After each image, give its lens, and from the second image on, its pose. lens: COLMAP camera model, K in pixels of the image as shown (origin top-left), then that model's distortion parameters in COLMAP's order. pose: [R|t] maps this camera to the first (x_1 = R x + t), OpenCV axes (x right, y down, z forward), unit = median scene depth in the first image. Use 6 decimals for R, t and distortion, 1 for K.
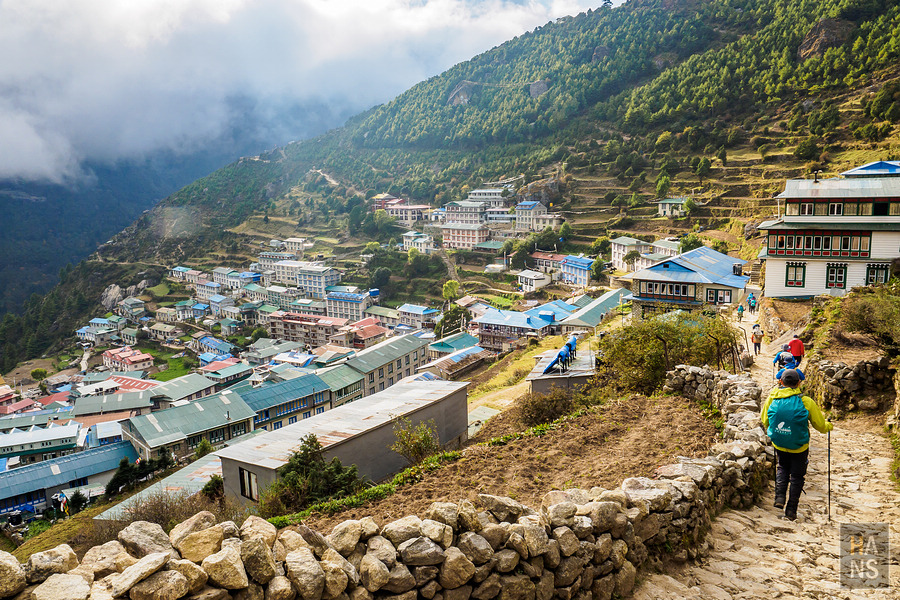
lens RADIAL K [[642.9, 0, 450.0], [0, 642.9, 300.0], [0, 0, 1]] dist [-0.019252, 0.002203]
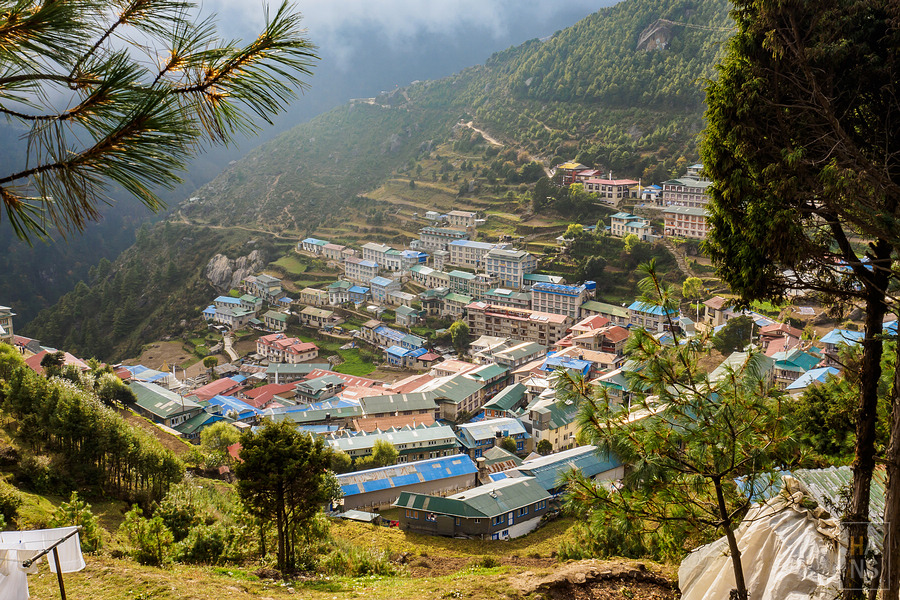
lens RADIAL K [[862.7, 0, 450.0], [0, 862.7, 300.0], [0, 0, 1]] dist [0.003163, 0.000978]
pose [[0.995701, 0.036529, -0.085123, -0.174305], [-0.033345, 0.998701, 0.038528, -0.025827], [0.086420, -0.035524, 0.995625, -0.157067]]
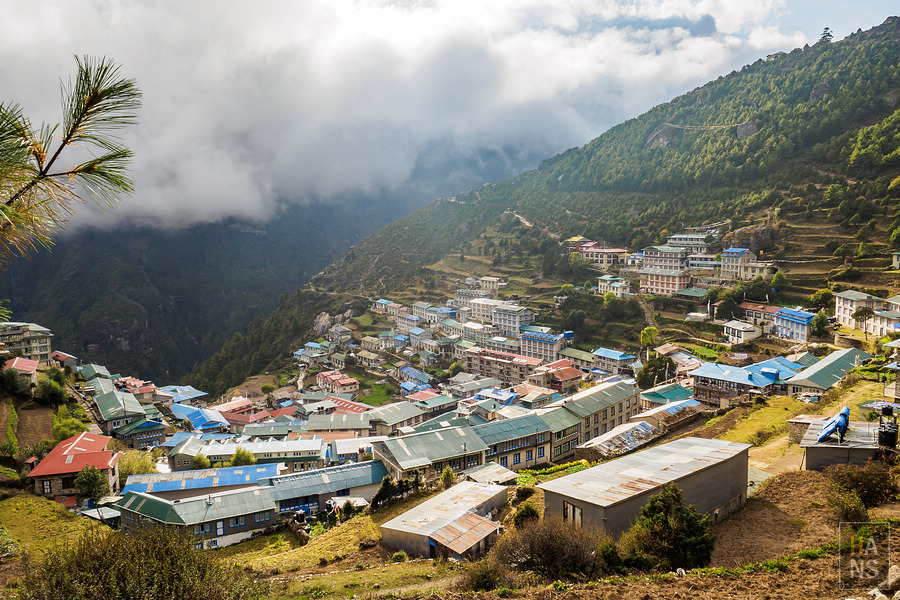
lens RADIAL K [[642.9, 0, 450.0], [0, 642.9, 300.0], [0, 0, 1]] dist [-0.019252, 0.002203]
pose [[0.962091, 0.042094, -0.269460, -0.022848], [-0.057564, 0.997101, -0.049767, -0.003946], [0.266584, 0.063392, 0.961725, -0.022531]]
